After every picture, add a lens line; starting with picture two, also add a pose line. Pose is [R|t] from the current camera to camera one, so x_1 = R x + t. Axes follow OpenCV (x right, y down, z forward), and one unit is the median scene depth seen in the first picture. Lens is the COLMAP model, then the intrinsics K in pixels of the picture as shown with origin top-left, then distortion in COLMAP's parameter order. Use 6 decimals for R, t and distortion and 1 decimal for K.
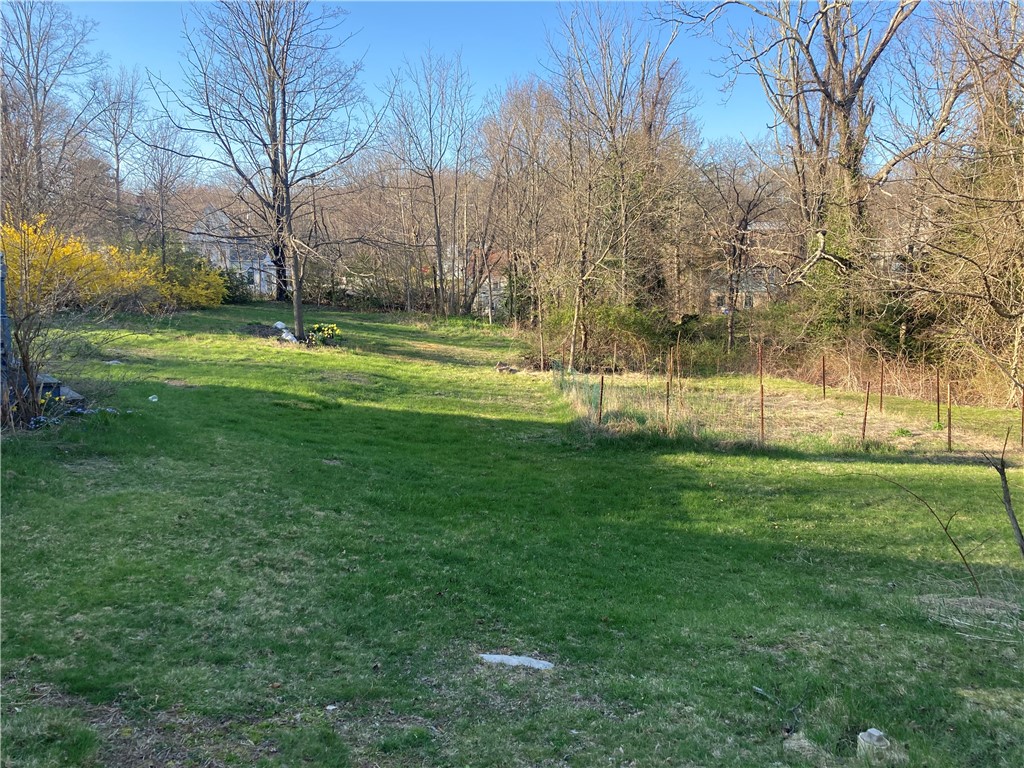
lens RADIAL K [[840.7, 0, 511.4], [0, 840.7, 384.9], [0, 0, 1]] dist [0.065012, -0.022616]
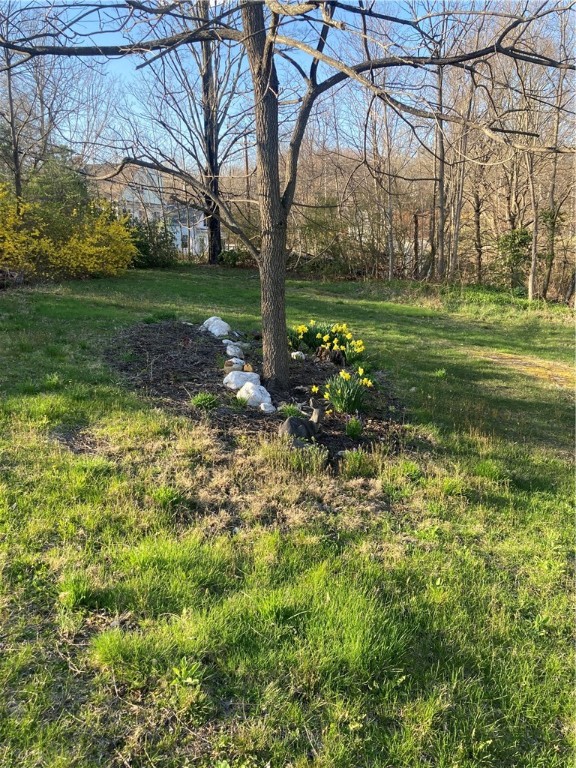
lens RADIAL K [[630.6, 0, 287.9], [0, 630.6, 383.0], [0, 0, 1]] dist [0.065012, -0.022616]
pose [[0.989189, 0.027252, -0.144095, -0.145207], [-0.014424, 0.995898, 0.089328, -0.053121], [0.145938, -0.086284, 0.985524, 0.521710]]
